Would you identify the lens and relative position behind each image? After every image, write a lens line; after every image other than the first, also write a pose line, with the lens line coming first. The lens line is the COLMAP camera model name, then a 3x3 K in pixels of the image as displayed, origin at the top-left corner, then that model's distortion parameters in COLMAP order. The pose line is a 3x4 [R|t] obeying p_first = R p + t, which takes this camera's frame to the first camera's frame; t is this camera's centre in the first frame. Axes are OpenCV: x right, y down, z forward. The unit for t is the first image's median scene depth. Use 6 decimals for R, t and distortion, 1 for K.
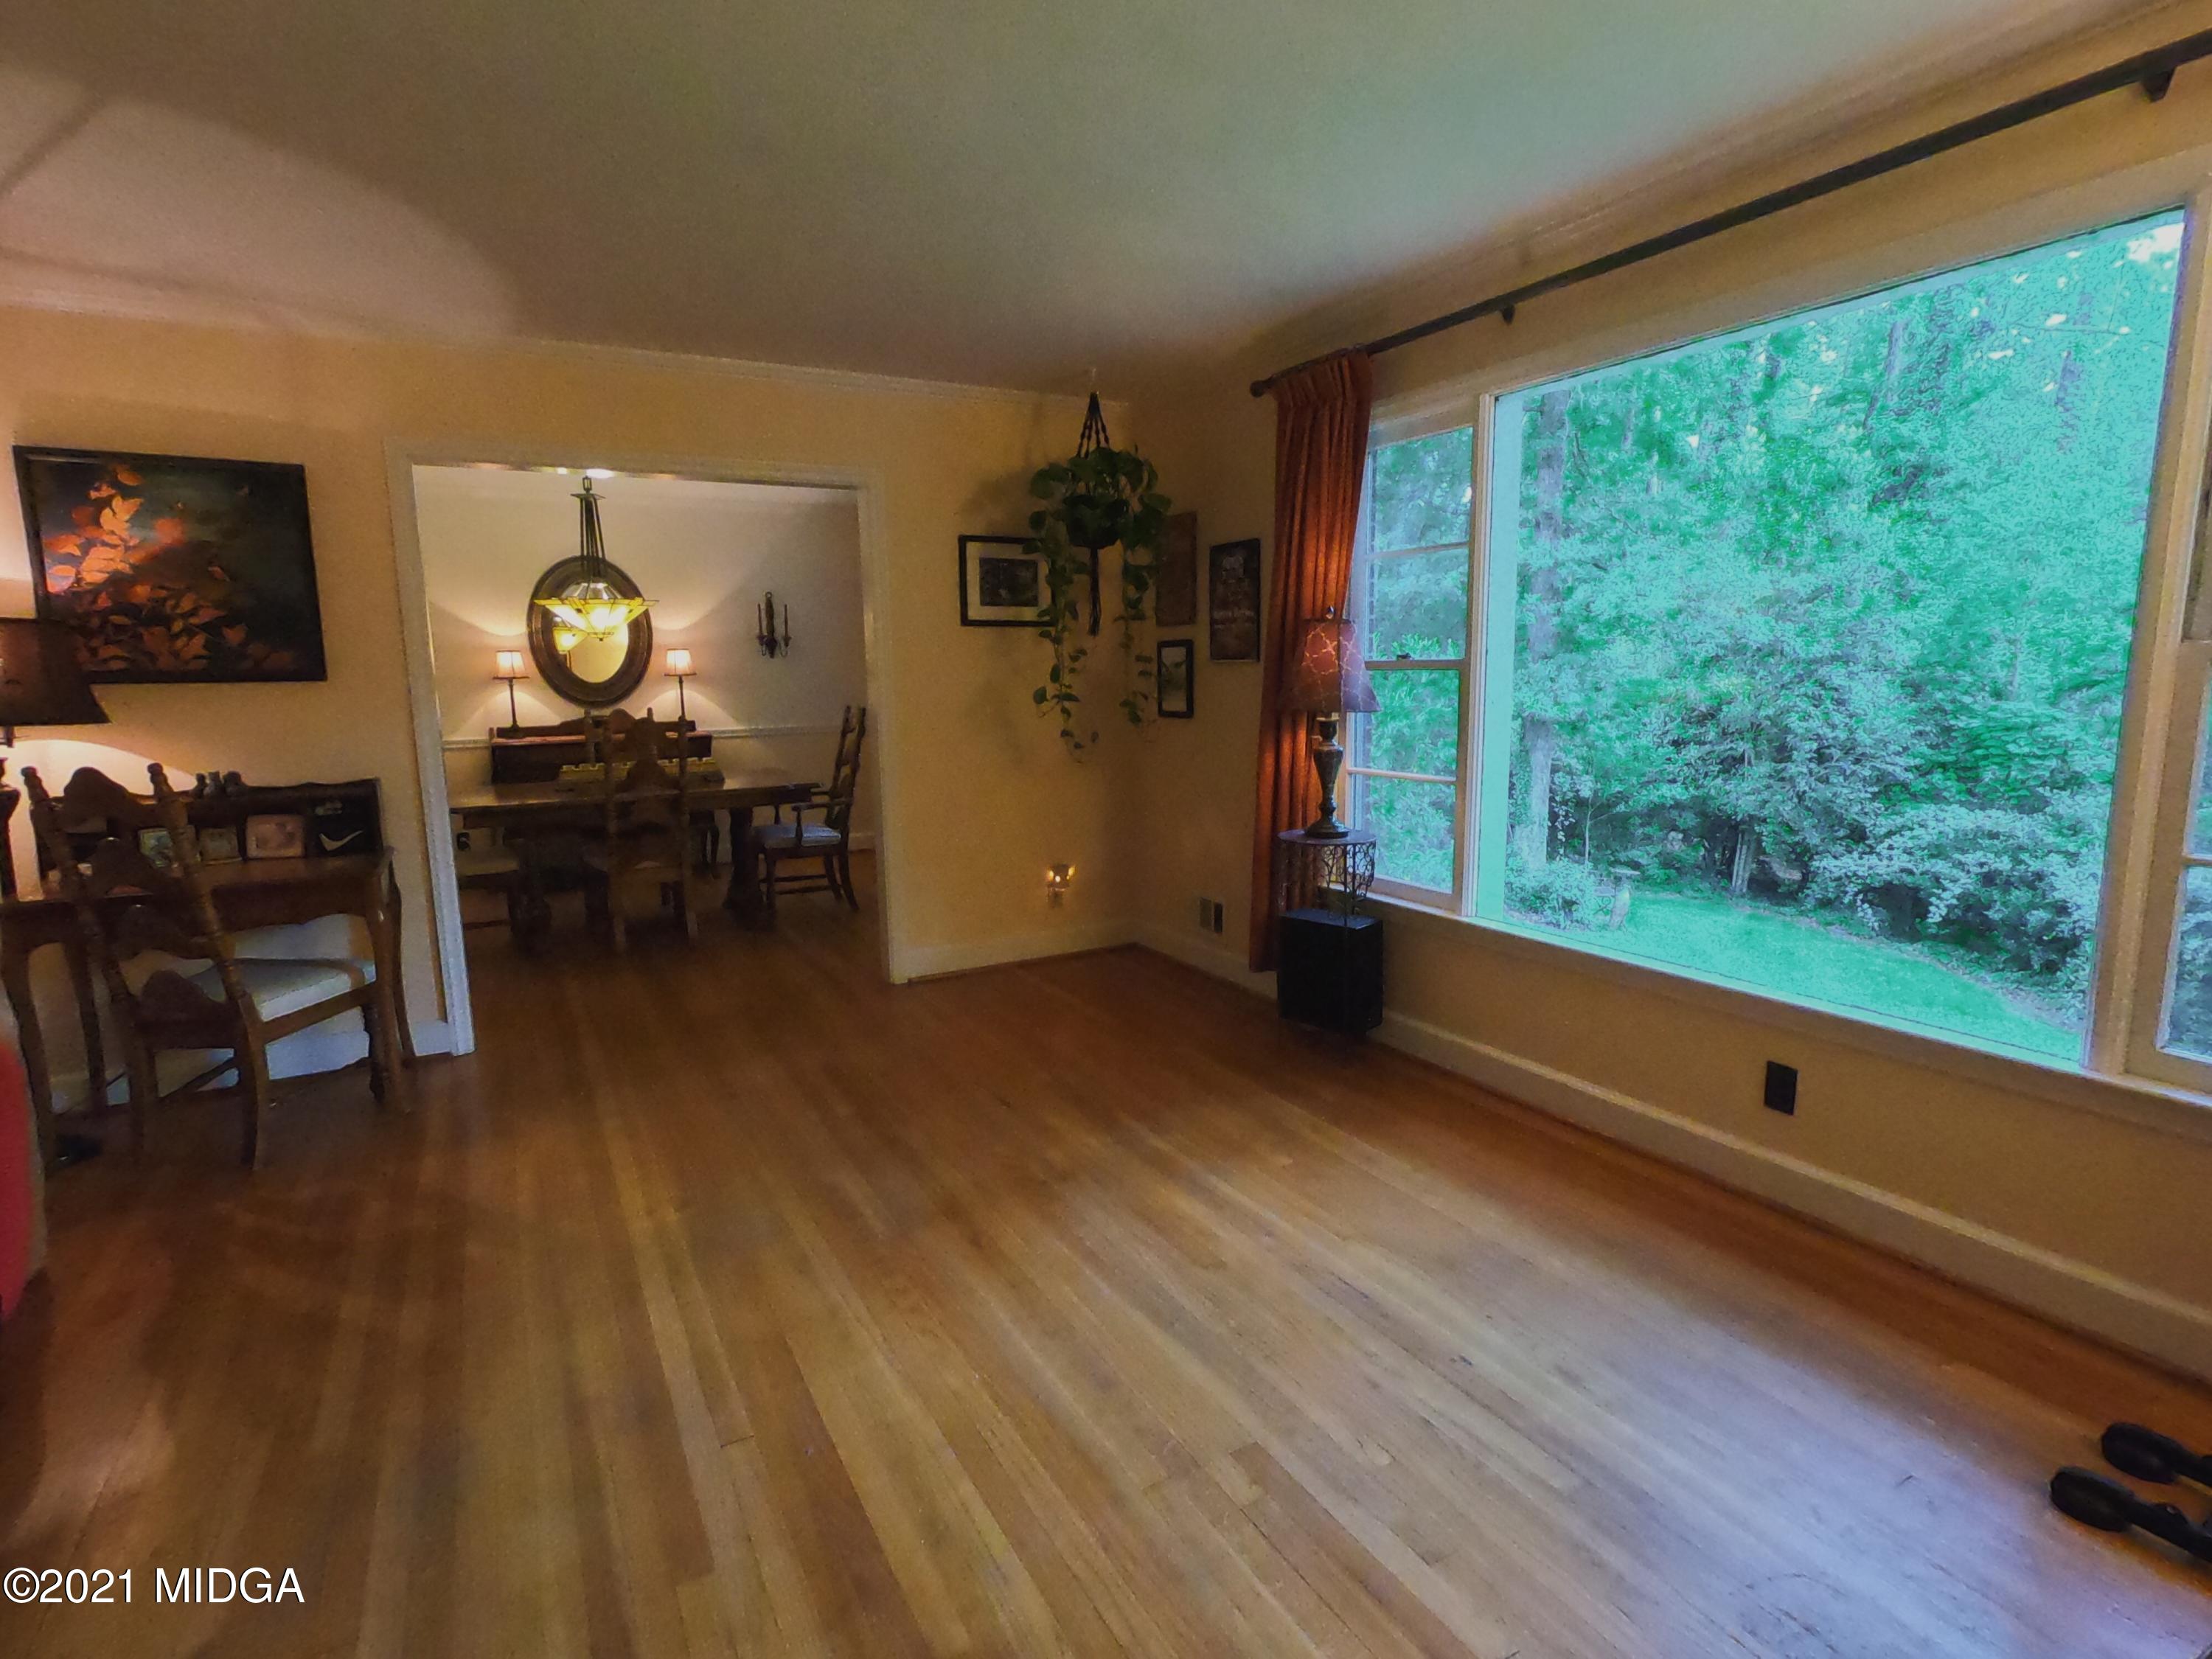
lens RADIAL K [[1114.8, 0, 1104.8], [0, 1114.8, 827.1], [0, 0, 1]] dist [-0.004559, -0.000164]
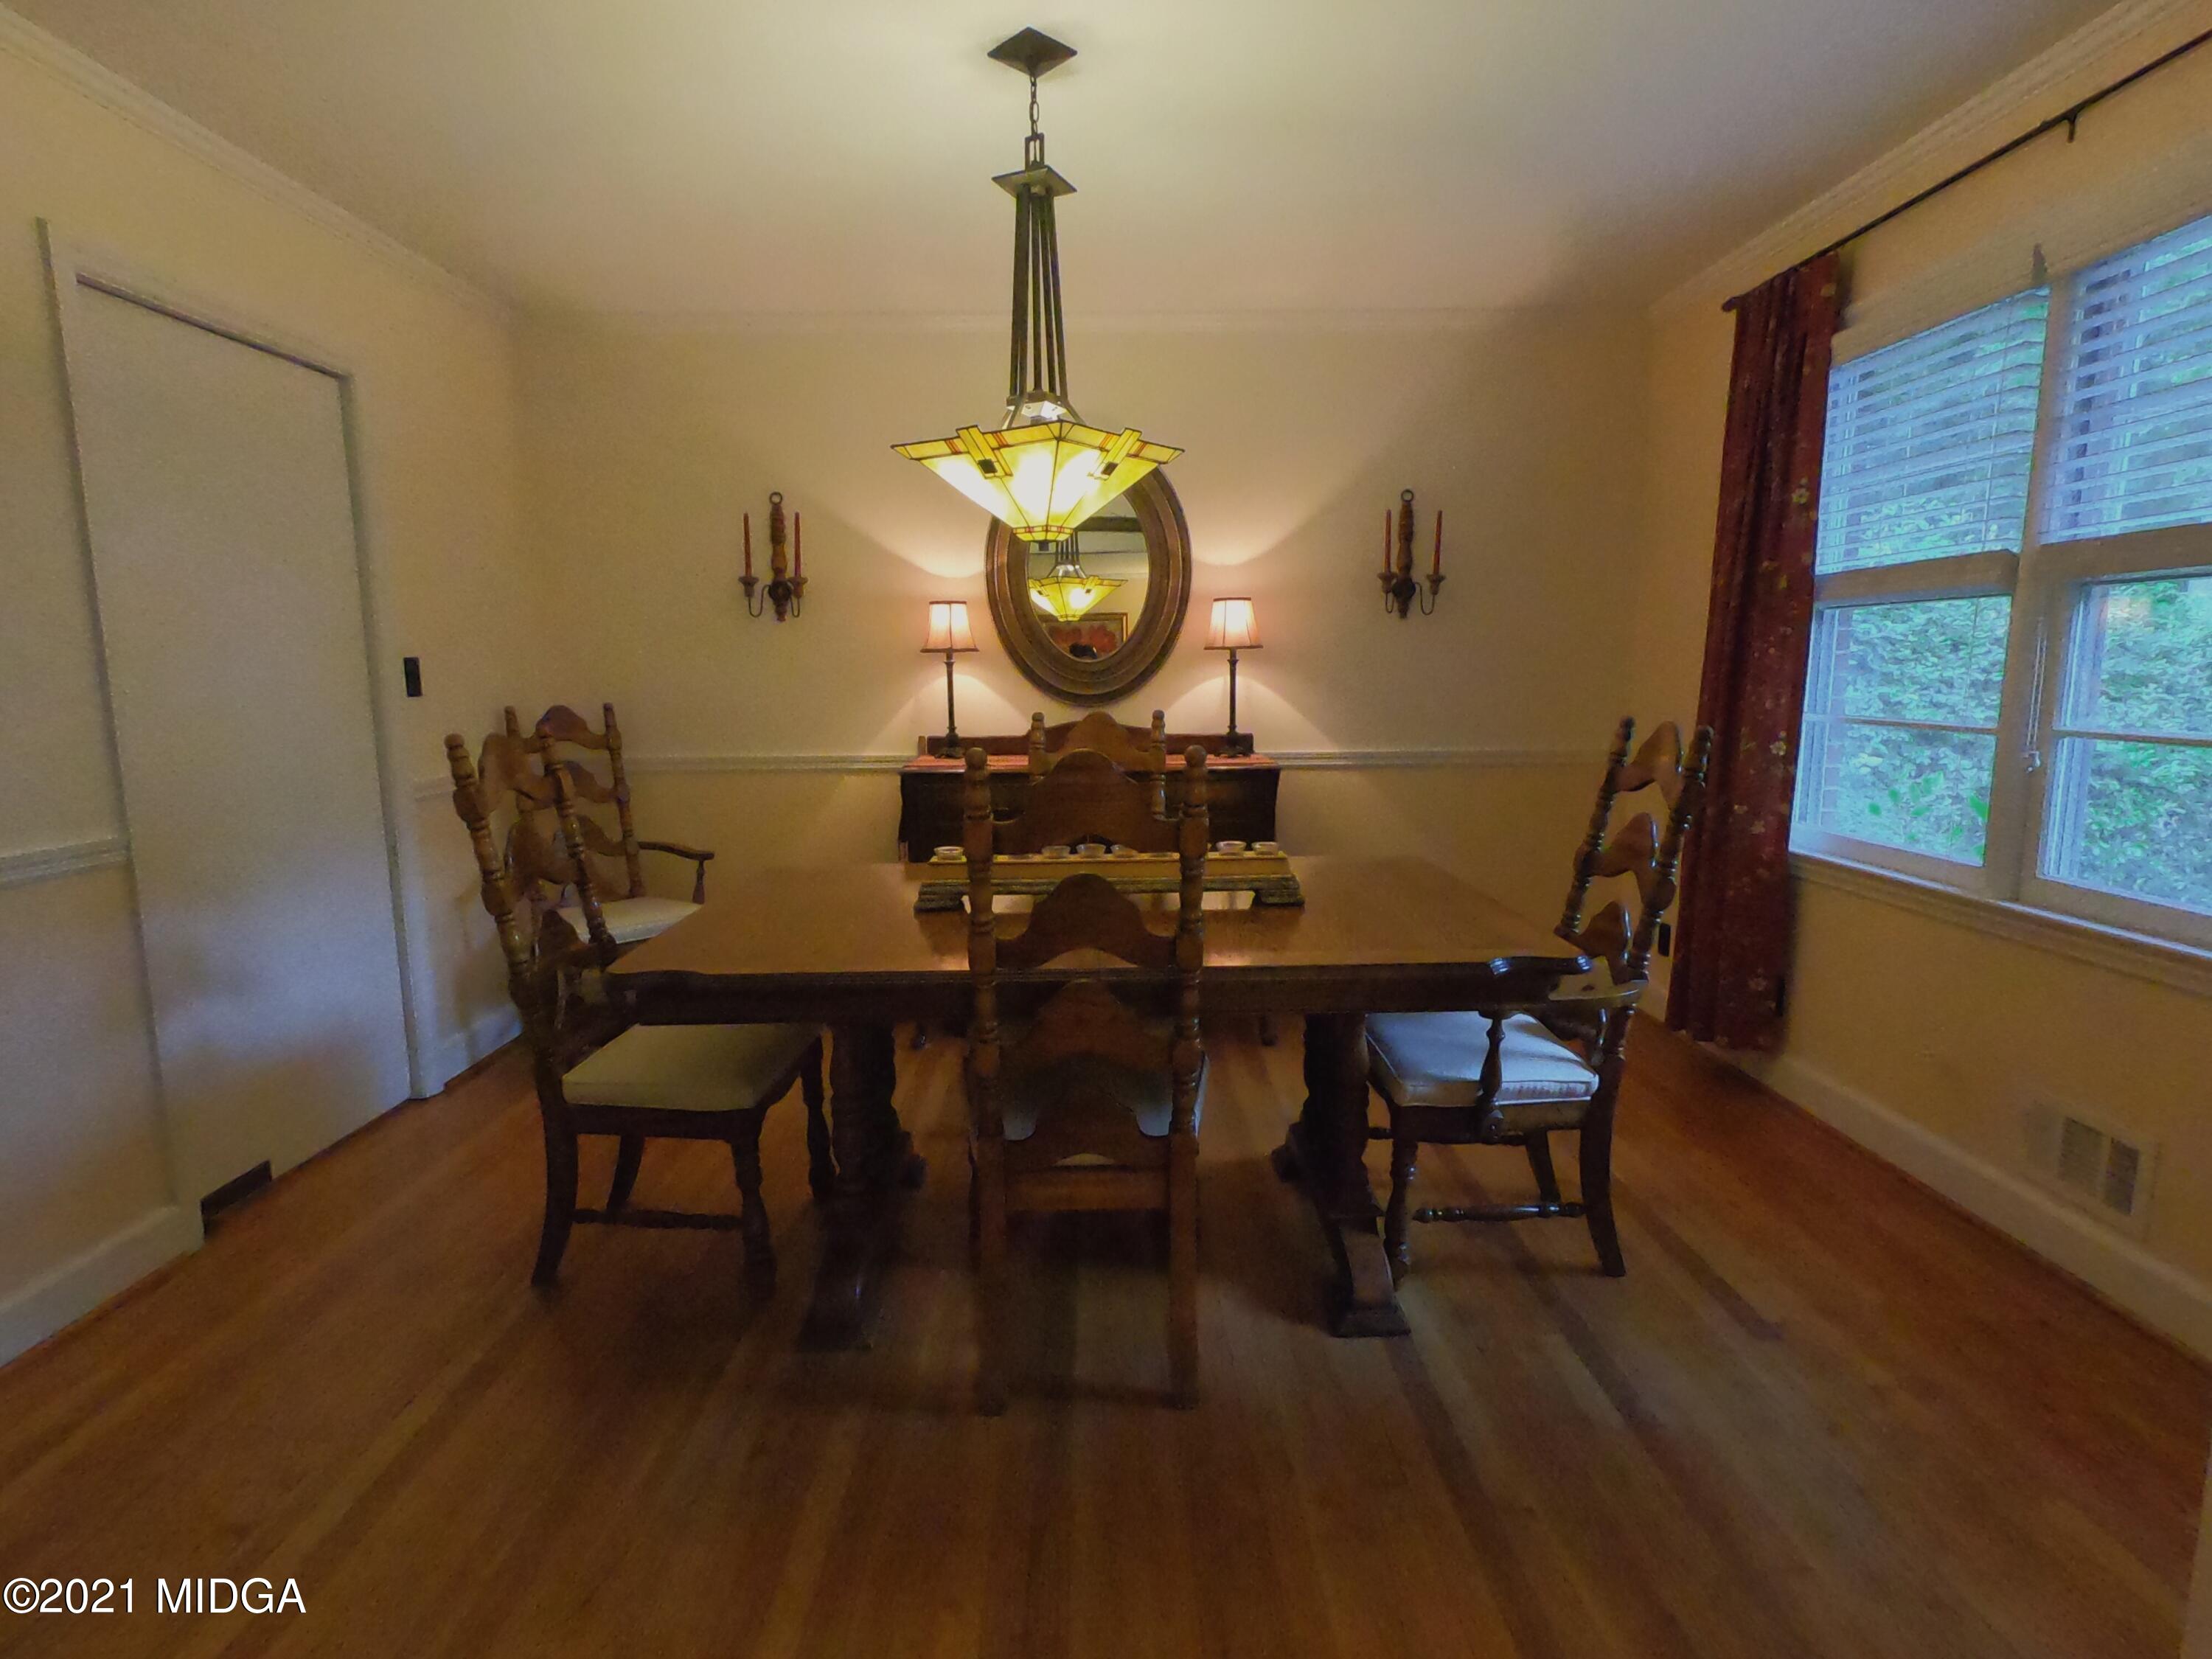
lens RADIAL K [[1114.8, 0, 1106.0], [0, 1114.8, 826.3], [0, 0, 1]] dist [-0.004559, -0.000164]
pose [[0.879442, 0.073995, -0.470220, -0.187045], [-0.073435, 0.997108, 0.019564, -0.060690], [0.470307, 0.017325, 0.882333, 0.528551]]
